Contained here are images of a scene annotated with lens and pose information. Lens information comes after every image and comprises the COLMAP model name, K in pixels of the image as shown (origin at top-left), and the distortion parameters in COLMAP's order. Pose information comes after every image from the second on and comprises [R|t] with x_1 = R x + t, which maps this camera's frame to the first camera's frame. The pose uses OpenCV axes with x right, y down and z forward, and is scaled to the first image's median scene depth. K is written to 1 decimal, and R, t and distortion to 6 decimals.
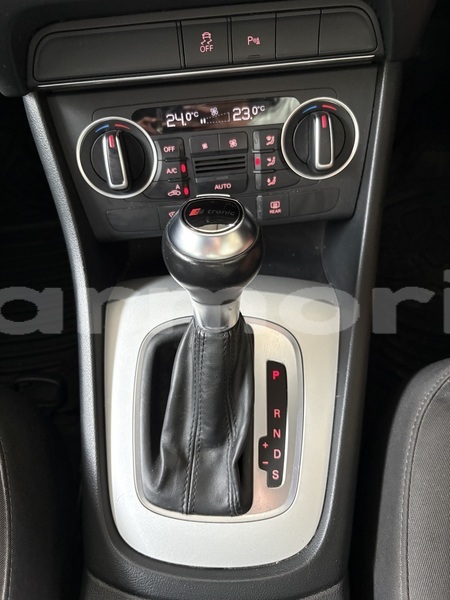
lens RADIAL K [[487.0, 0, 225.0], [0, 487.0, 300.0], [0, 0, 1]] dist [-0.003934, 0.000715]
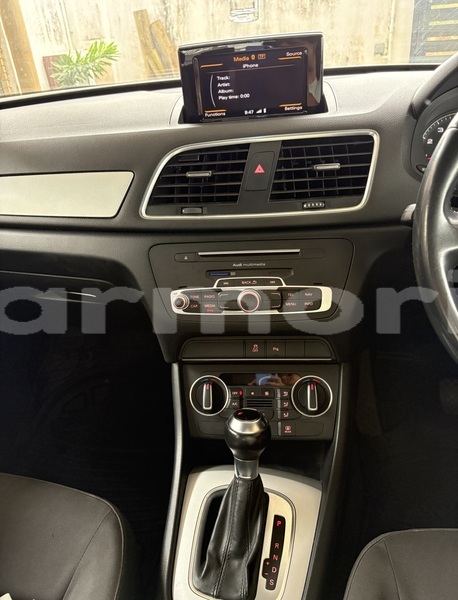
lens RADIAL K [[494.9, 0, 229.0], [0, 494.9, 300.0], [0, 0, 1]] dist [0.012402, 0.002557]
pose [[0.984195, 0.059294, -0.166866, 0.184421], [-0.139981, 0.837641, -0.527980, 0.463197], [0.108468, 0.542993, 0.832702, -0.943192]]
